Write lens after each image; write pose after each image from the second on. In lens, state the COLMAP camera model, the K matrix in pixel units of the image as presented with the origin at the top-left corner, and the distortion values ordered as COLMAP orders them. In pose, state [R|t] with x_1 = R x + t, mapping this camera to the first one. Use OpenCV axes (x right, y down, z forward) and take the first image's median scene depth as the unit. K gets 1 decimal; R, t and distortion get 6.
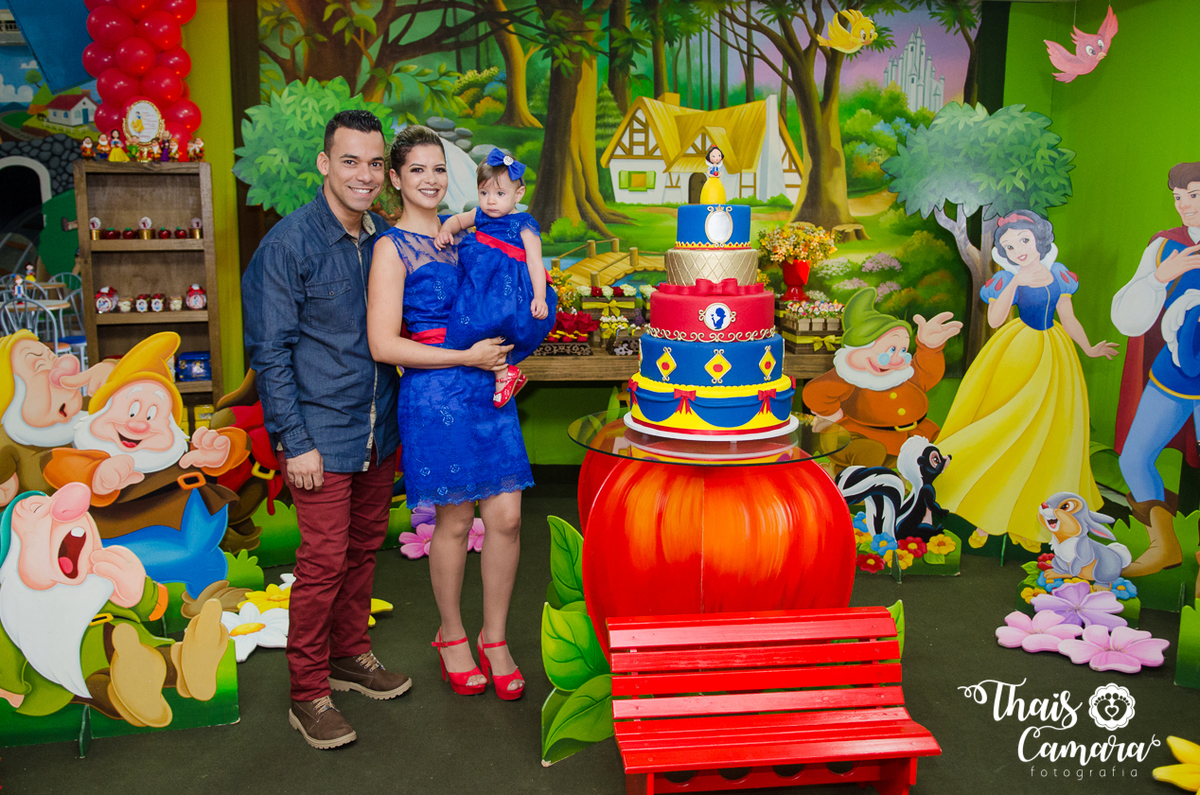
lens RADIAL K [[981.8, 0, 579.3], [0, 981.8, 395.0], [0, 0, 1]] dist [-0.010090, -0.011446]
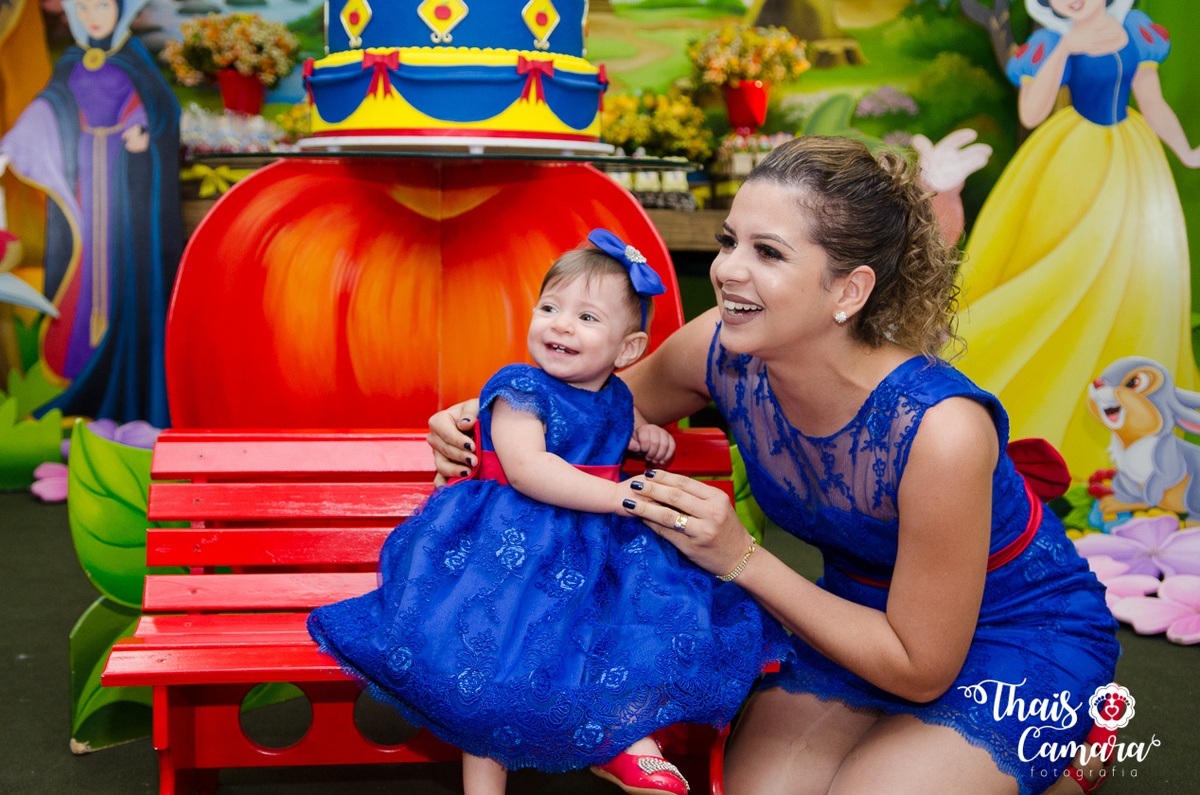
lens RADIAL K [[1349.1, 0, 600.0], [0, 1349.1, 397.5], [0, 0, 1]] dist [0.027843, 0.047908]
pose [[0.999763, 0.019491, 0.009706, 0.121776], [-0.018731, 0.997159, -0.072963, 0.128314], [-0.011101, 0.072764, 0.997287, 0.146167]]
